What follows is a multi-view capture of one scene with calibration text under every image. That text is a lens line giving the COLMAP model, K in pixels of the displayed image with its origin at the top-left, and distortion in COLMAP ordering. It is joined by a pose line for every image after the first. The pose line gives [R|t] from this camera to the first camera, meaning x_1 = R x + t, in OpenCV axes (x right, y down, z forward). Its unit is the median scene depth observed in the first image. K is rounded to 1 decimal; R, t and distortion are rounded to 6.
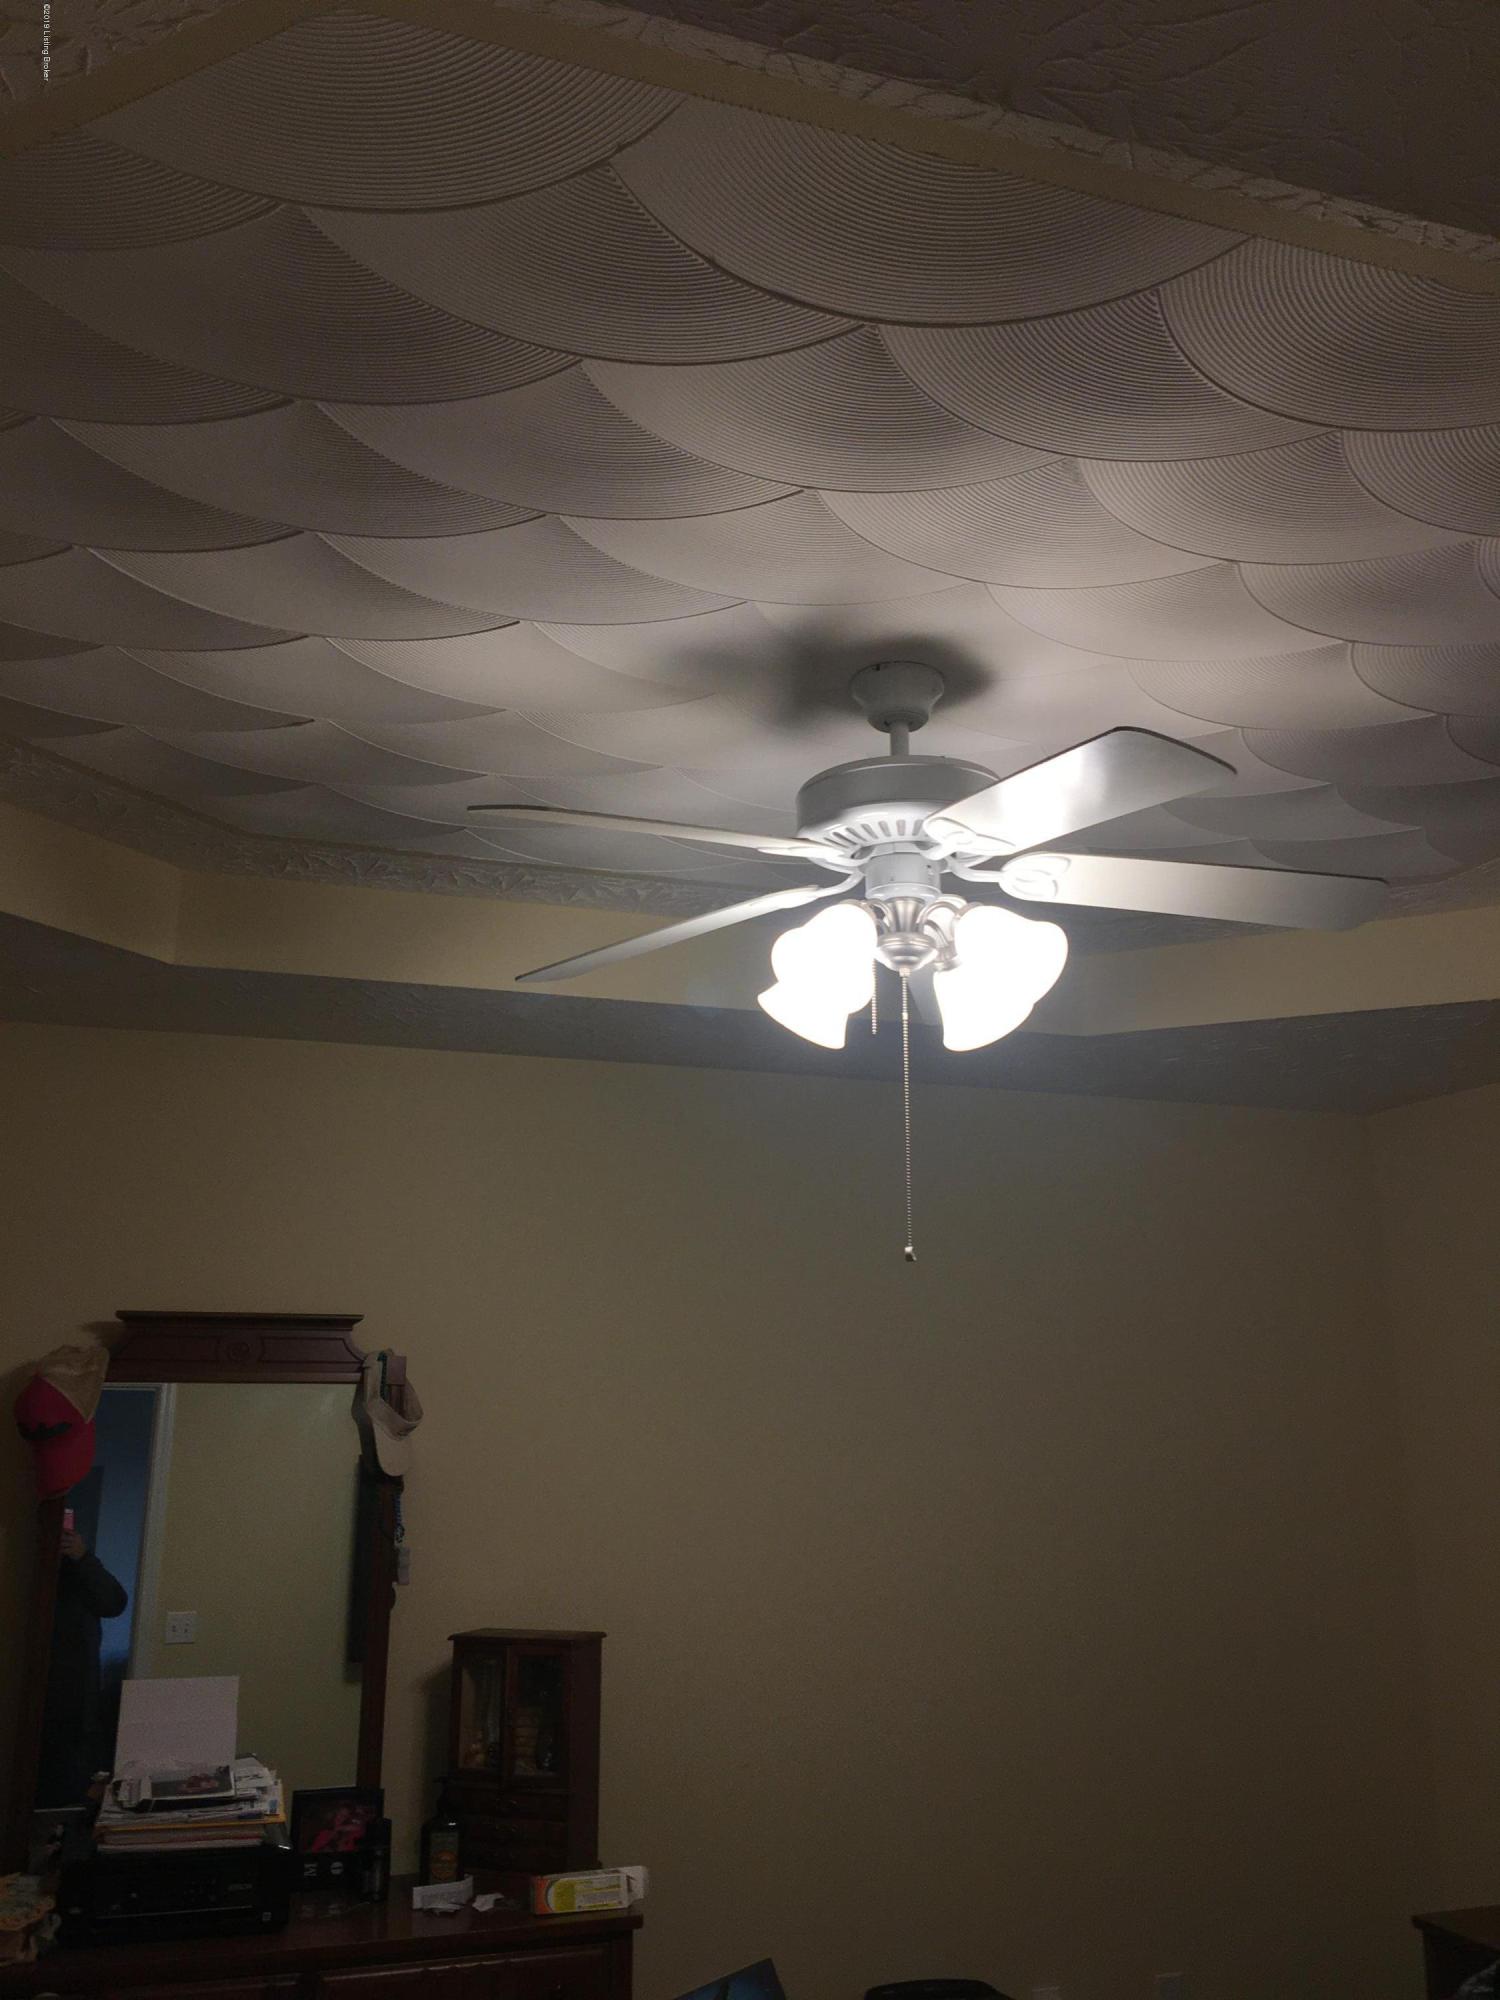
lens RADIAL K [[1661.4, 0, 754.8], [0, 1661.4, 964.6], [0, 0, 1]] dist [0.056077, -0.113262]
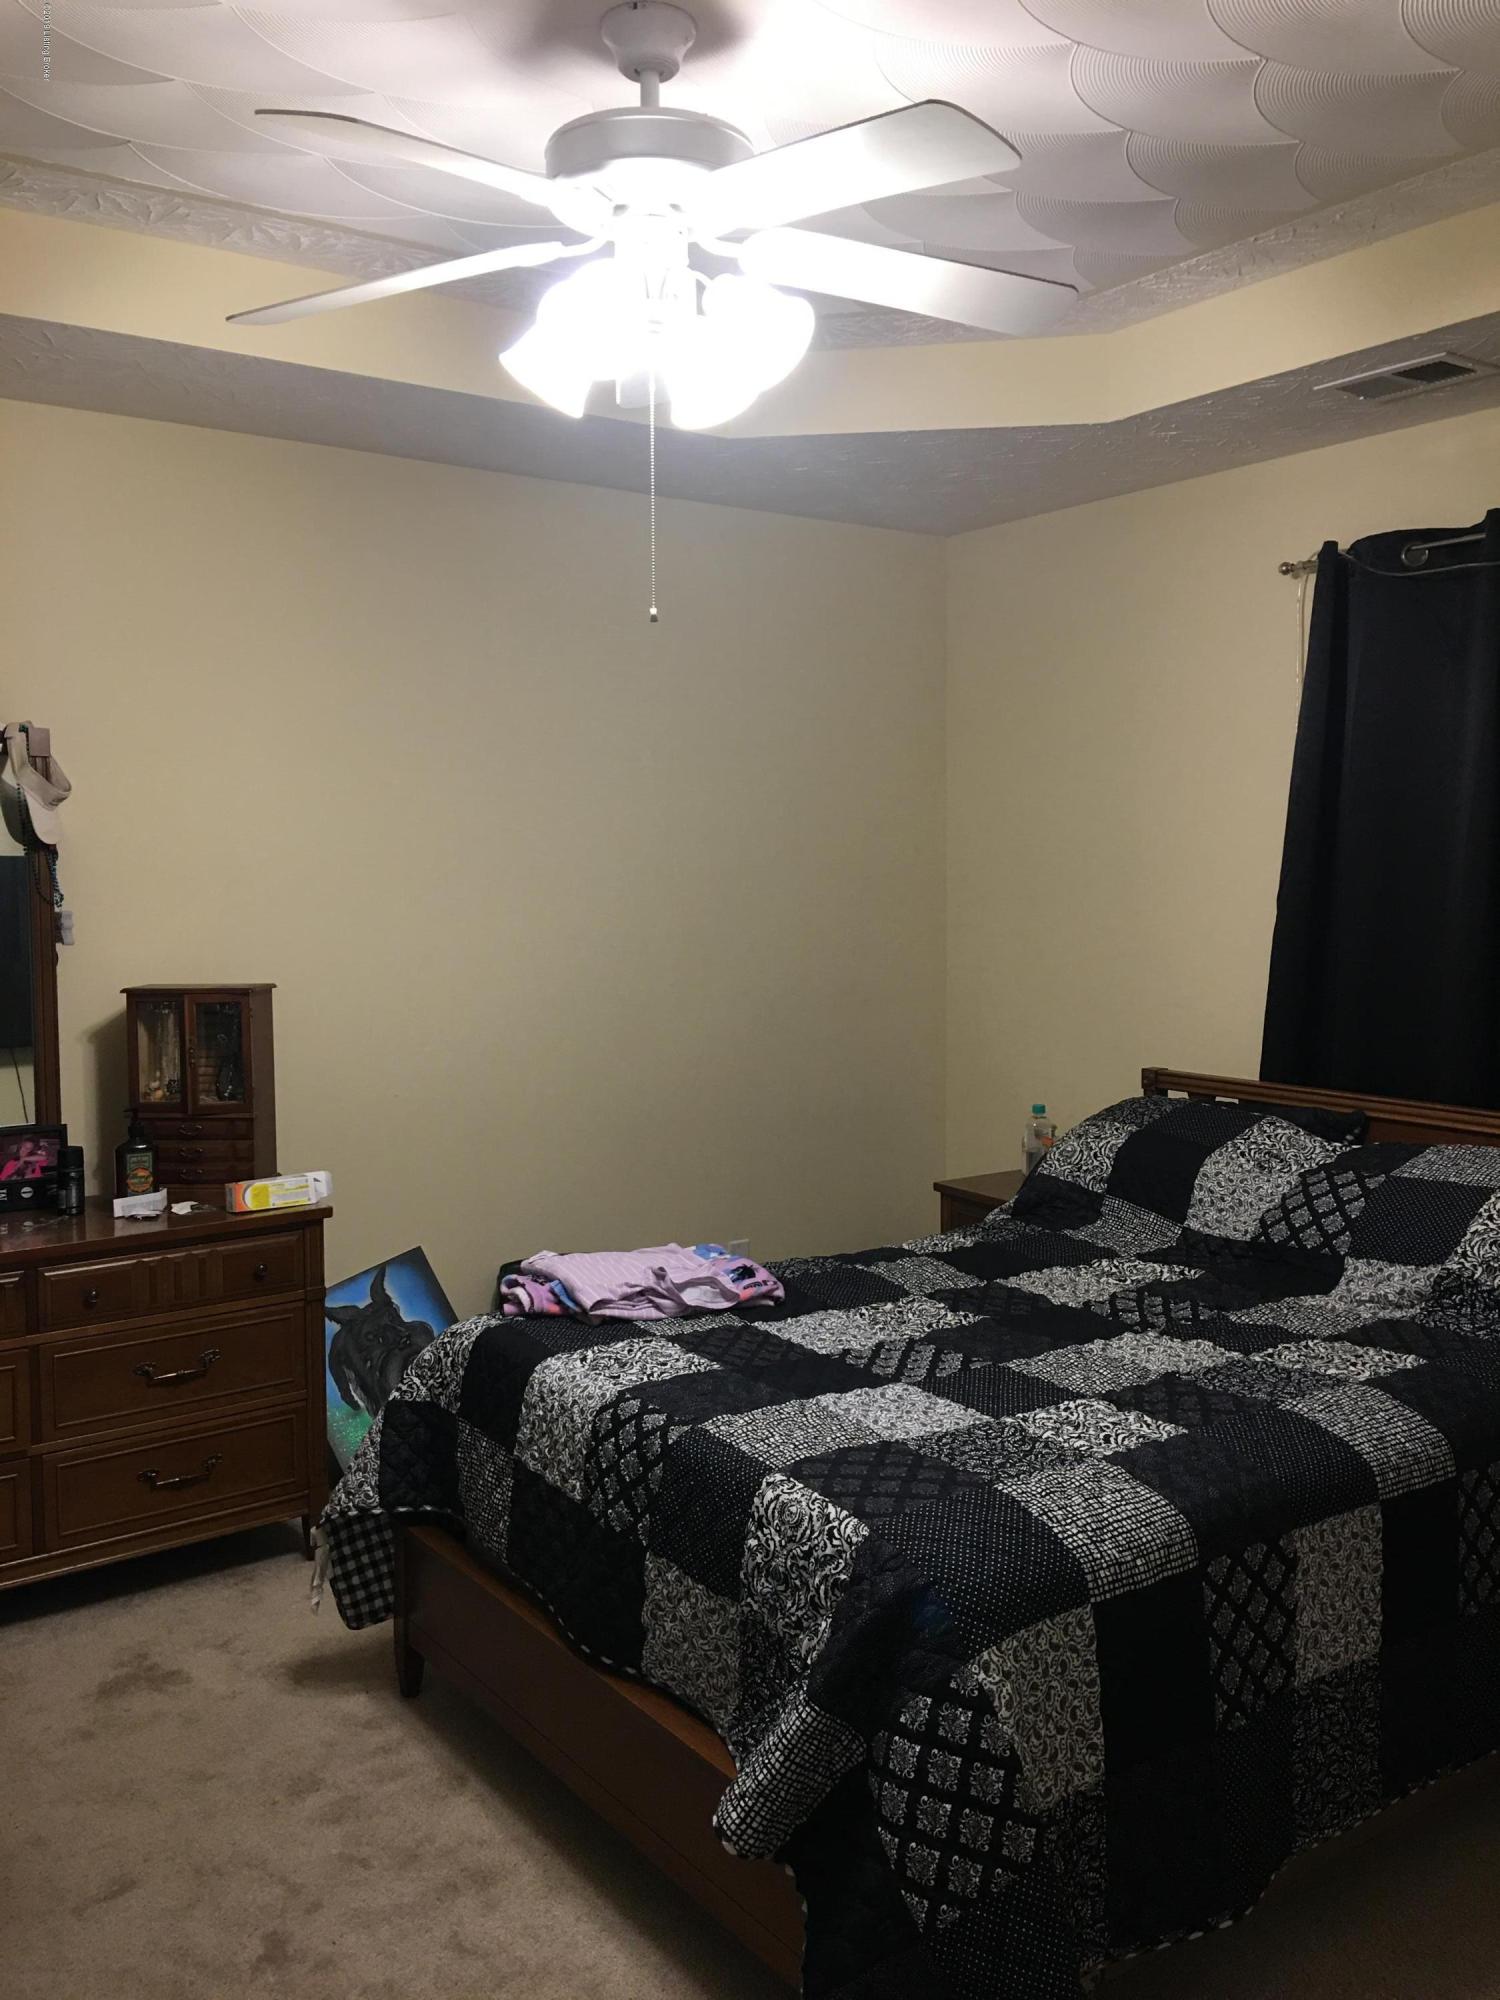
lens RADIAL K [[1661.4, 0, 754.8], [0, 1661.4, 964.6], [0, 0, 1]] dist [0.056077, -0.113262]
pose [[0.958719, -0.021067, 0.283573, -0.106906], [-0.073665, 0.944807, 0.319239, 0.024090], [-0.274647, -0.326949, 0.904253, -0.058278]]
